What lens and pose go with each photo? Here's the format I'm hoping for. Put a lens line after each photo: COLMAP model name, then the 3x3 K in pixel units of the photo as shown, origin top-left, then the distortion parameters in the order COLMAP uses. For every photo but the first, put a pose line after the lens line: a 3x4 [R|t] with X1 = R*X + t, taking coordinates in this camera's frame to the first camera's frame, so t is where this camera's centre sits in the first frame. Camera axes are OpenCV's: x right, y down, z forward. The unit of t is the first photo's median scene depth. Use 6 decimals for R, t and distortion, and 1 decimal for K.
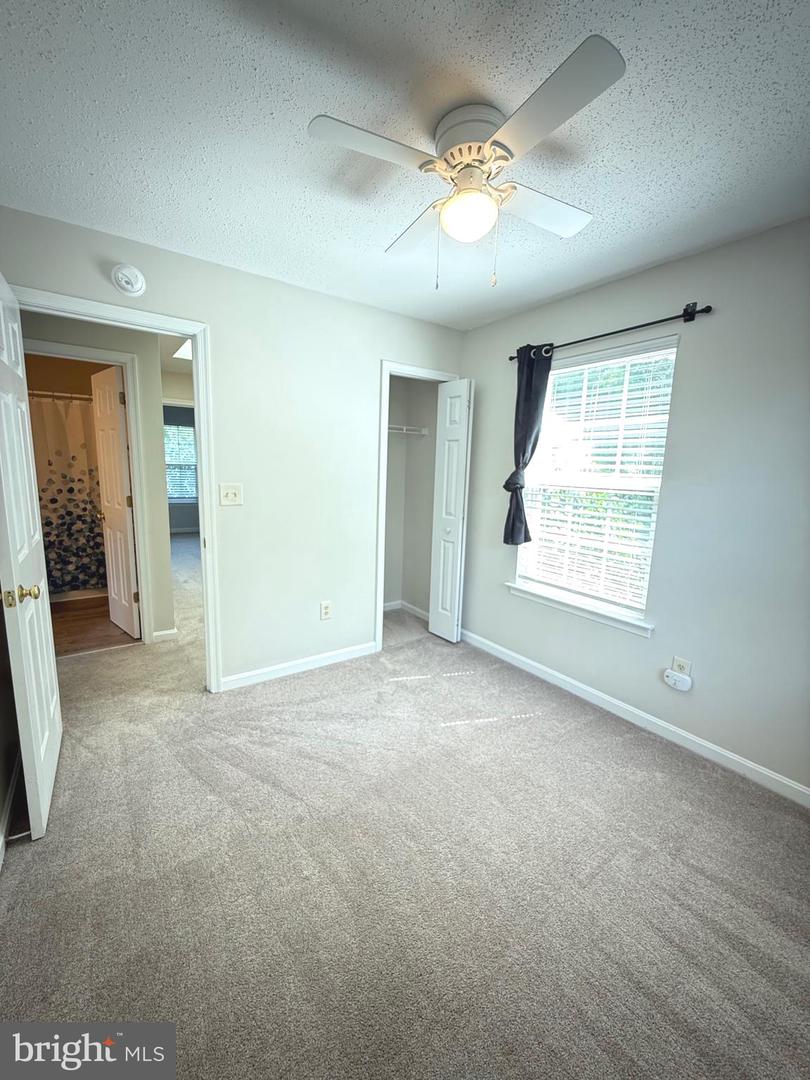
lens RADIAL K [[432.0, 0, 395.9], [0, 432.0, 543.0], [0, 0, 1]] dist [0.002100, 0.000160]
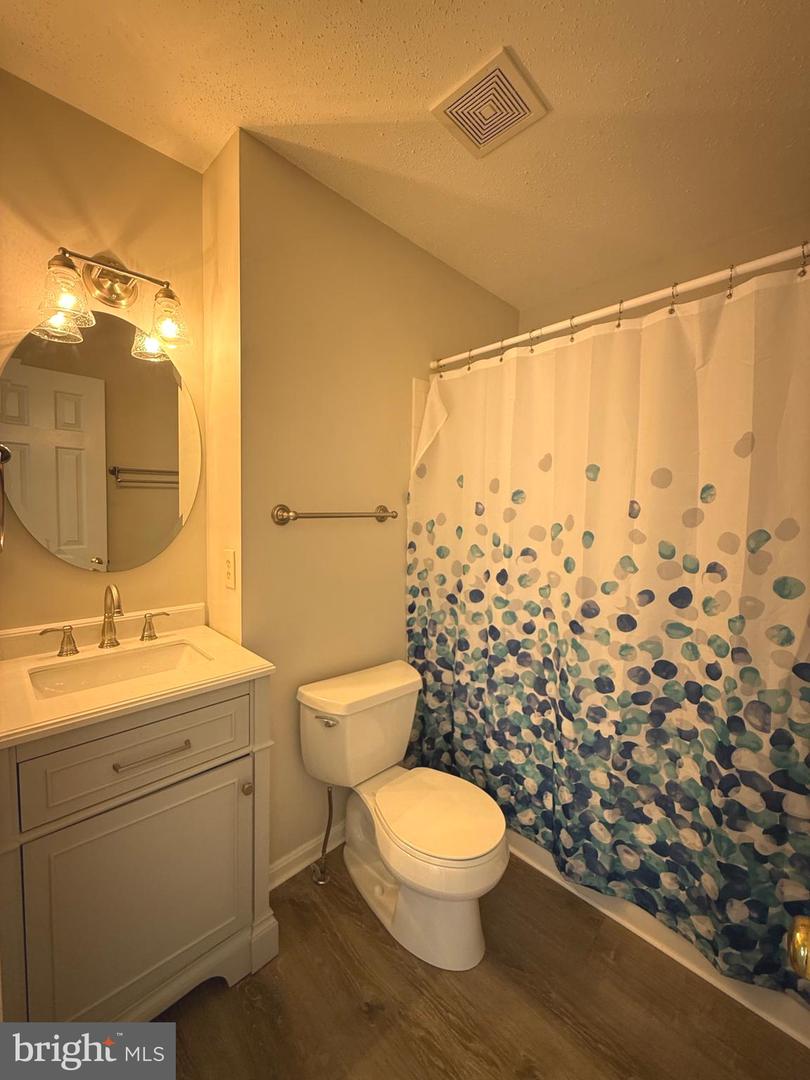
lens RADIAL K [[432.0, 0, 408.8], [0, 432.0, 537.3], [0, 0, 1]] dist [0.002100, 0.000160]
pose [[0.181493, 0.045182, -0.982354, -0.482112], [-0.177156, 0.984103, 0.012532, -0.131219], [0.967303, 0.171756, 0.186612, 0.738830]]
